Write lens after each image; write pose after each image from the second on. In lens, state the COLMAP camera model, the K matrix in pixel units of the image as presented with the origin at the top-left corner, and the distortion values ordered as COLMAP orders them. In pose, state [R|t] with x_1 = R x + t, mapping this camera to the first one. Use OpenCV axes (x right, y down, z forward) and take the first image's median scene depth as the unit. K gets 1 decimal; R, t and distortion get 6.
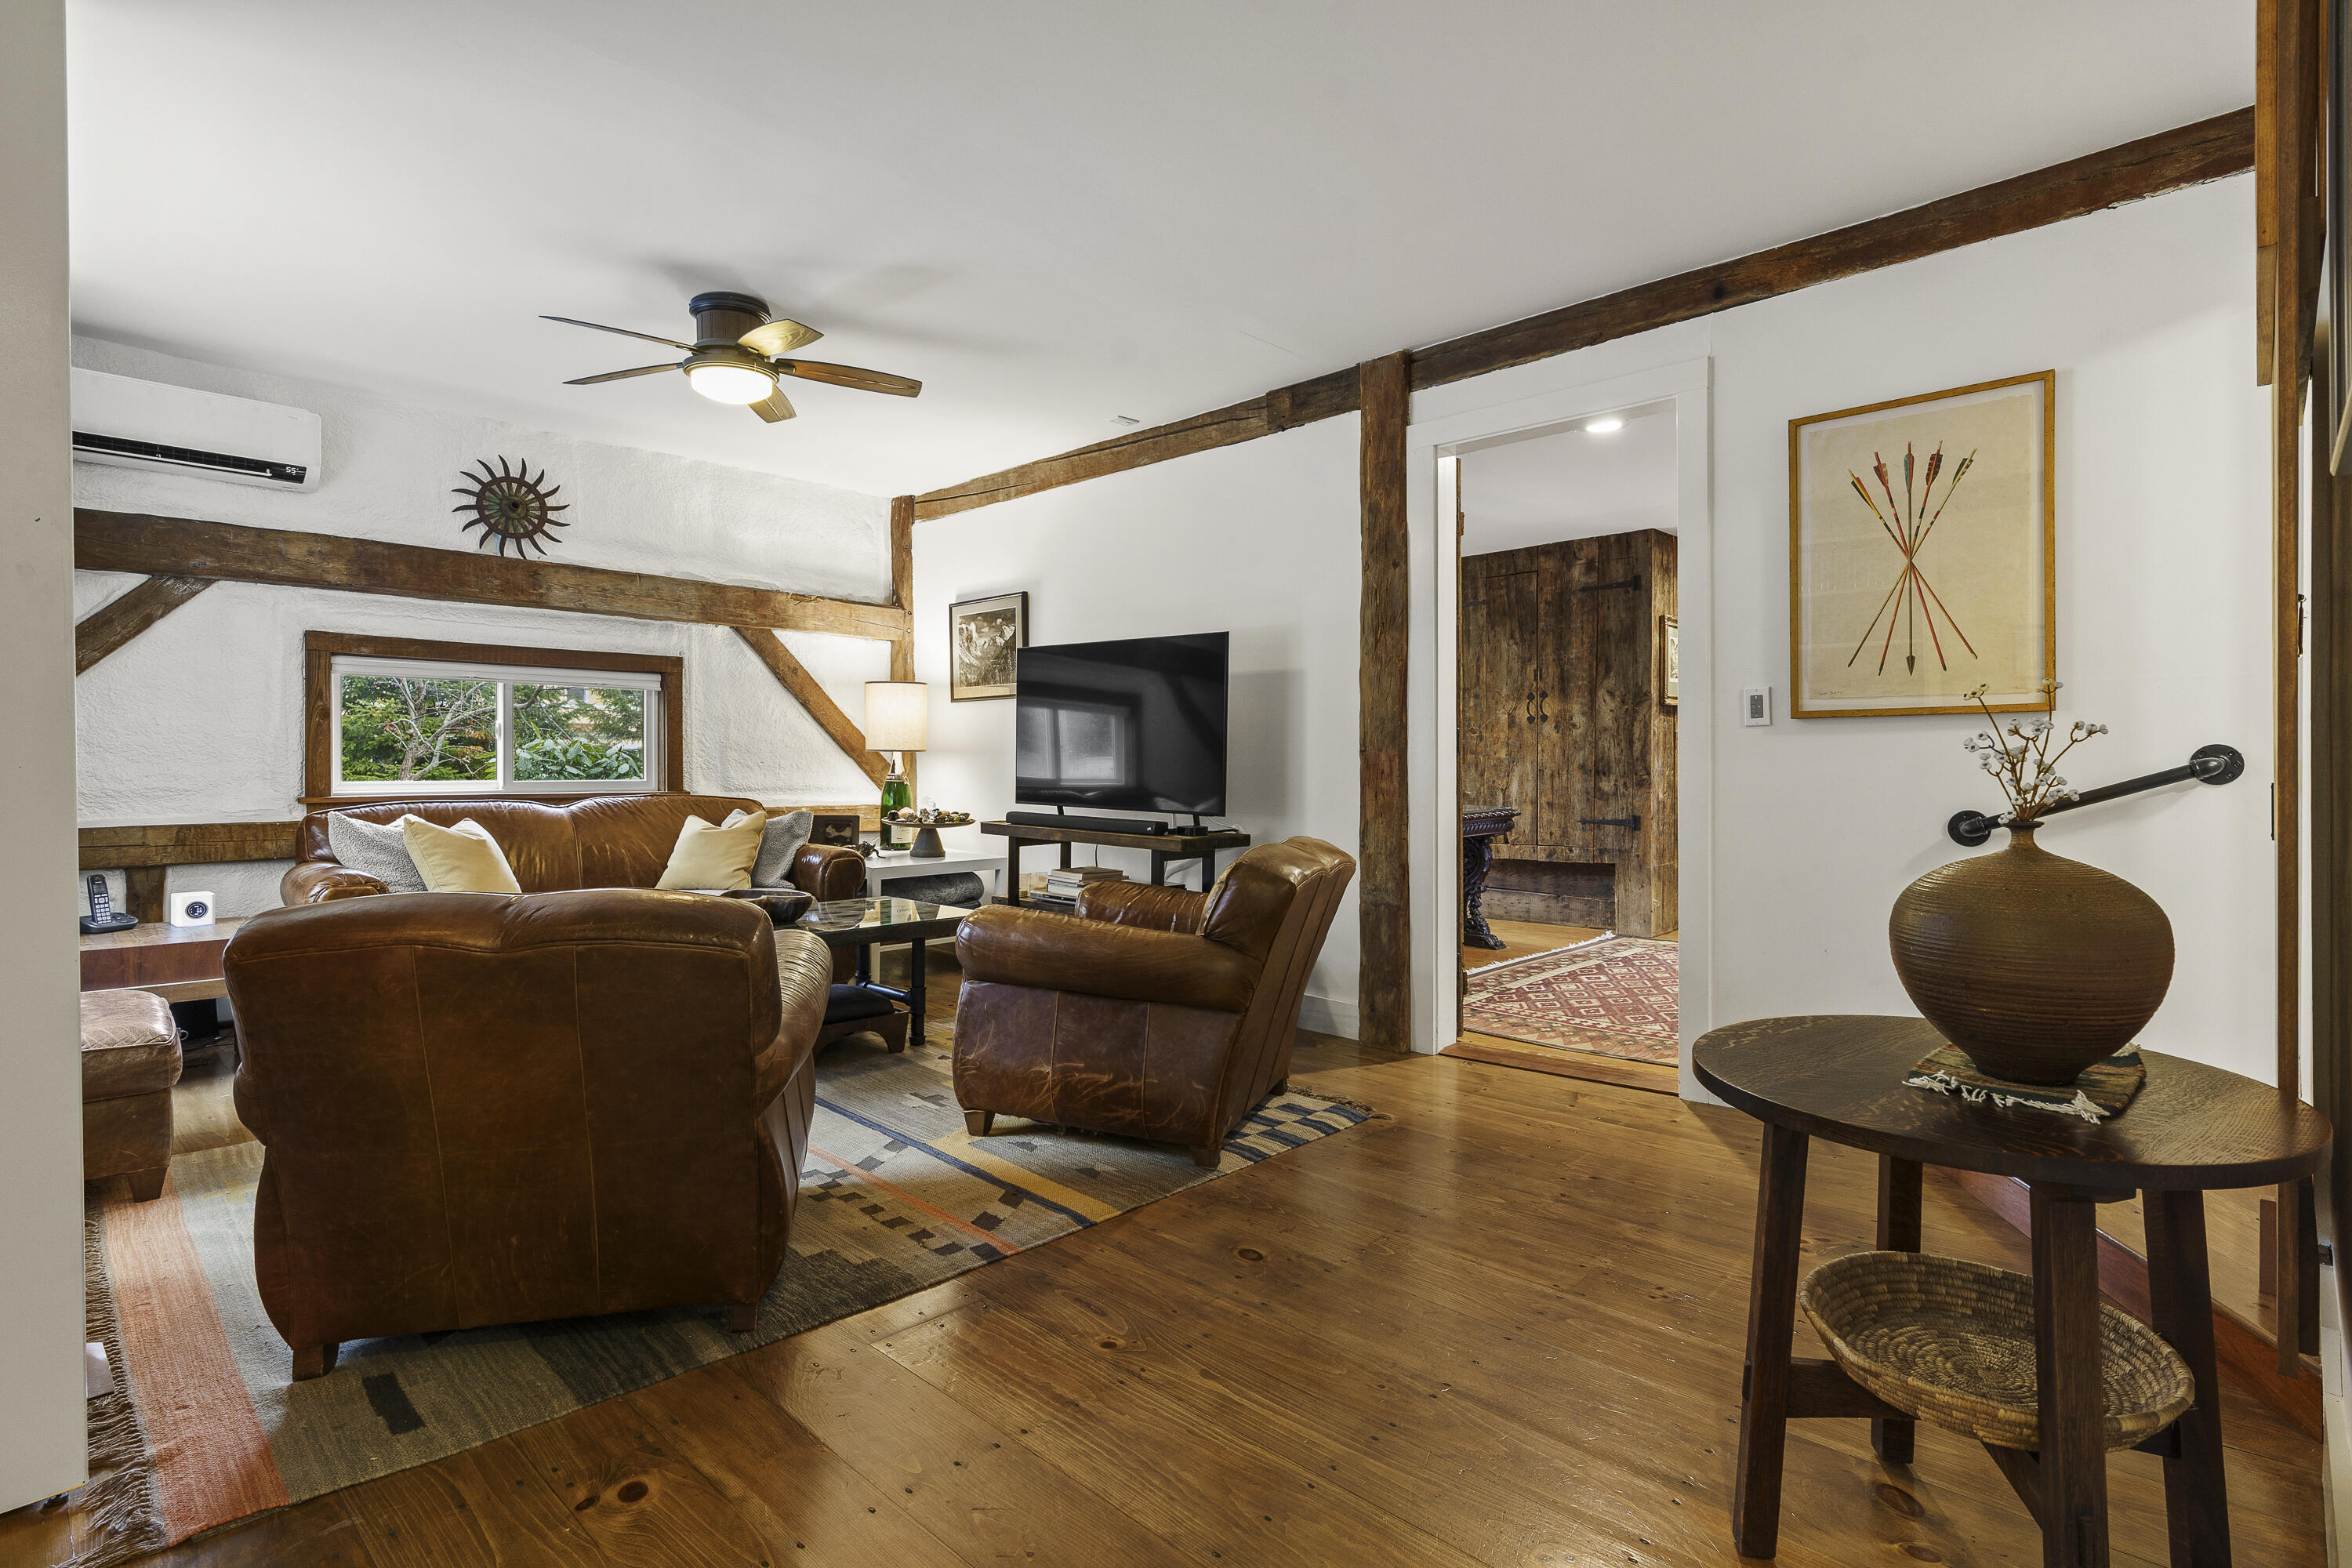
lens RADIAL K [[1185.1, 0, 1188.9], [0, 1185.1, 771.5], [0, 0, 1]] dist [-0.001403, 0.000572]
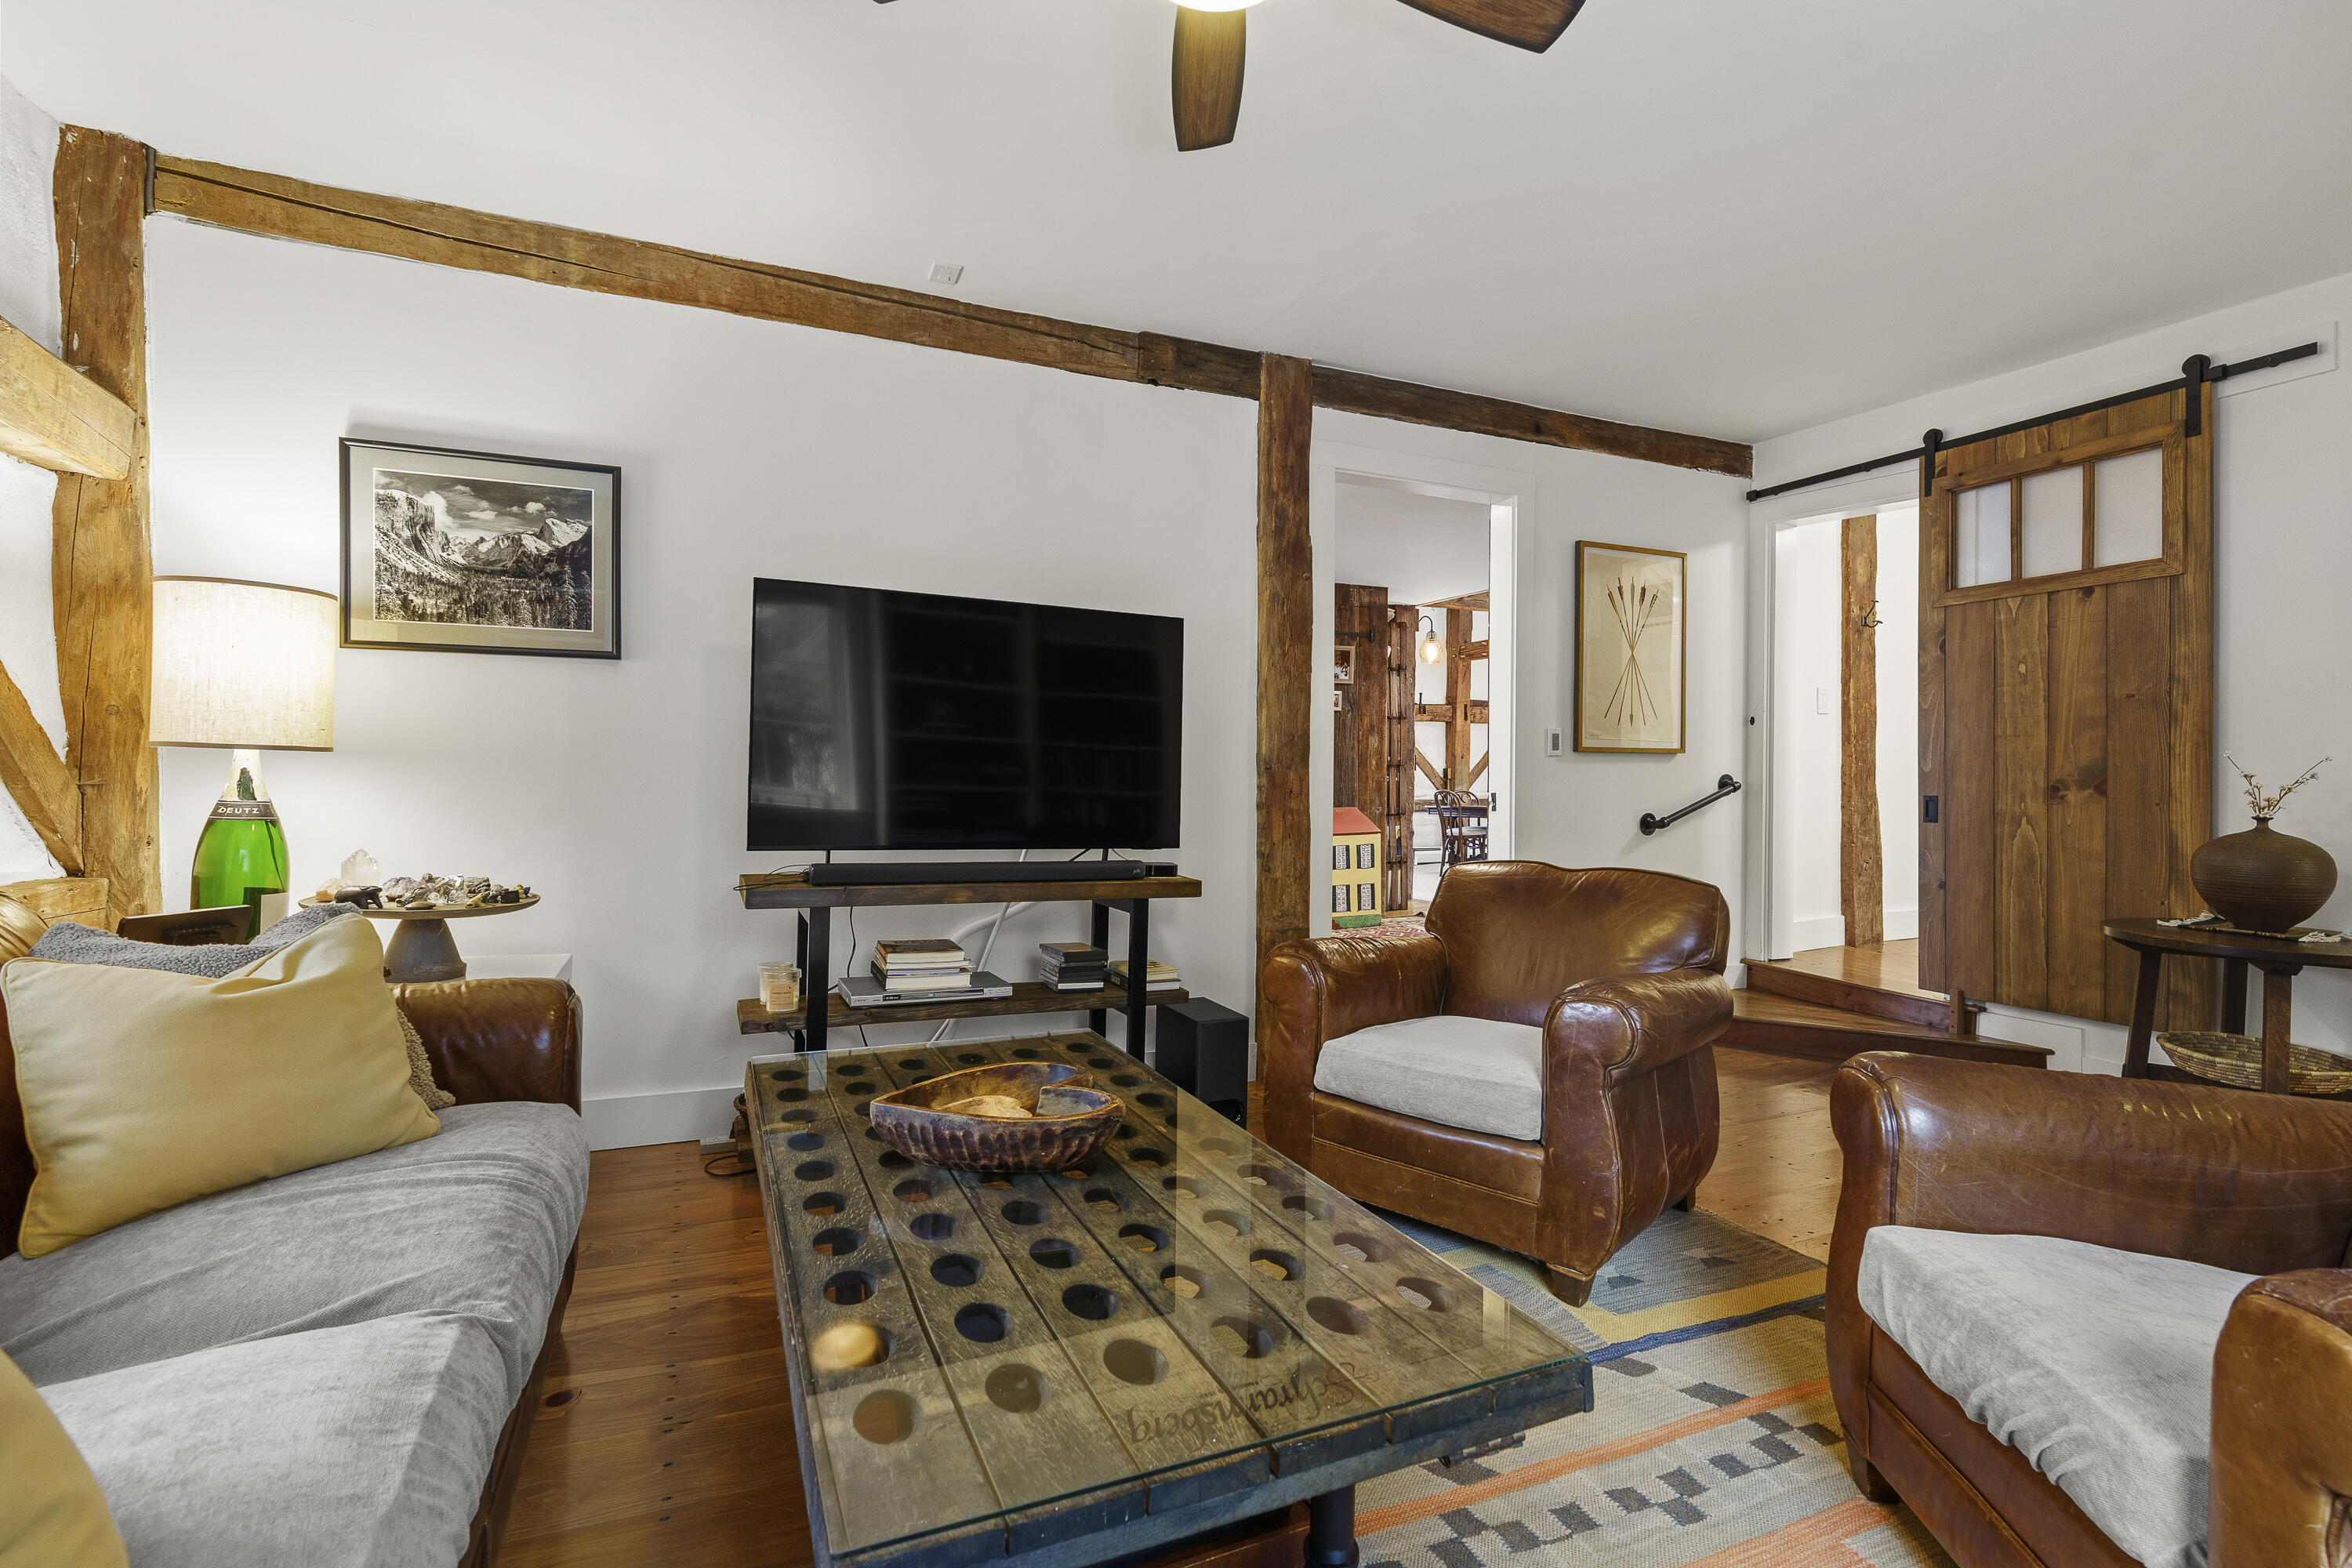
lens RADIAL K [[1087.5, 0, 1173.0], [0, 1087.5, 776.8], [0, 0, 1]] dist [-0.003504, 0.000038]
pose [[0.367279, 0.004863, 0.930098, -0.645700], [0.000377, 0.999985, -0.005377, -0.006174], [-0.930111, 0.002326, 0.367272, 0.723956]]
